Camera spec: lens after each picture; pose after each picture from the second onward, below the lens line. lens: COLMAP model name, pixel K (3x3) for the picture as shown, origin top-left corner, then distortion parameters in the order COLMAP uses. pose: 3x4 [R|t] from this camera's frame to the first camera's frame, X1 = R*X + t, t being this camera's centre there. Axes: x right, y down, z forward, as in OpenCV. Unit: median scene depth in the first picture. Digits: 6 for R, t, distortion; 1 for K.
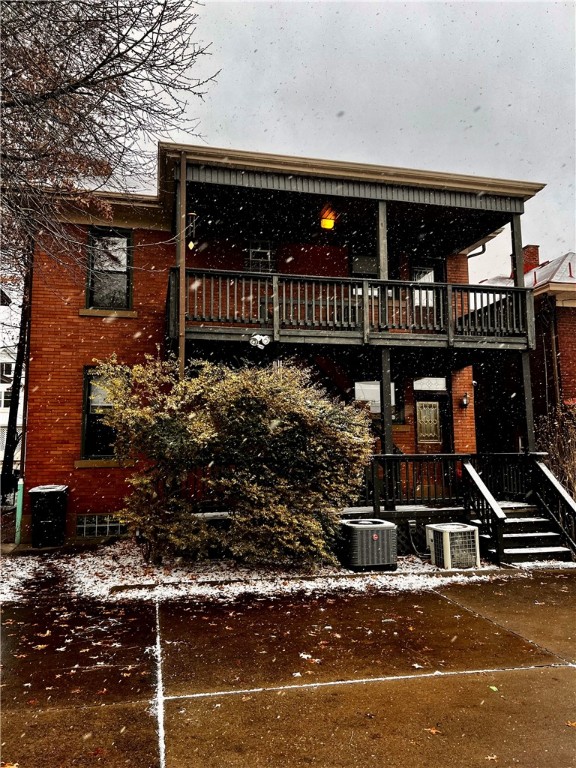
lens RADIAL K [[581.3, 0, 292.9], [0, 581.3, 381.8], [0, 0, 1]] dist [0.085802, -0.004482]
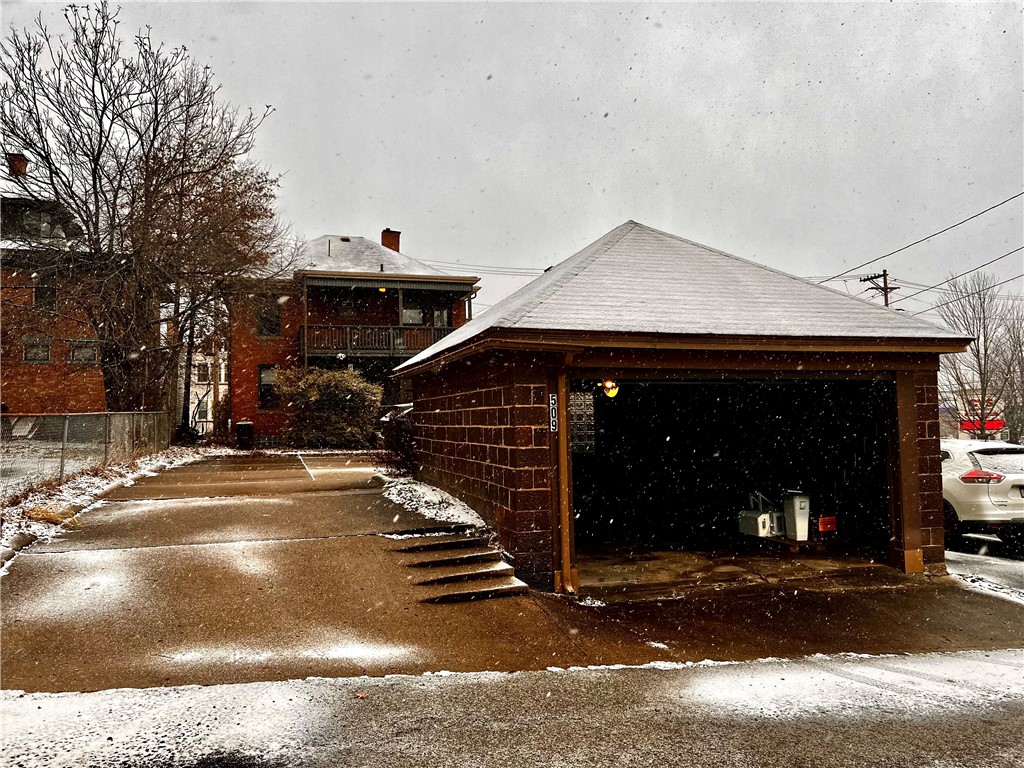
lens RADIAL K [[775.1, 0, 507.4], [0, 775.1, 384.0], [0, 0, 1]] dist [0.085802, -0.004482]
pose [[0.998683, -0.009773, 0.050358, 0.457203], [0.006280, 0.997592, 0.069067, -0.175518], [-0.050912, -0.068660, 0.996340, -2.160595]]
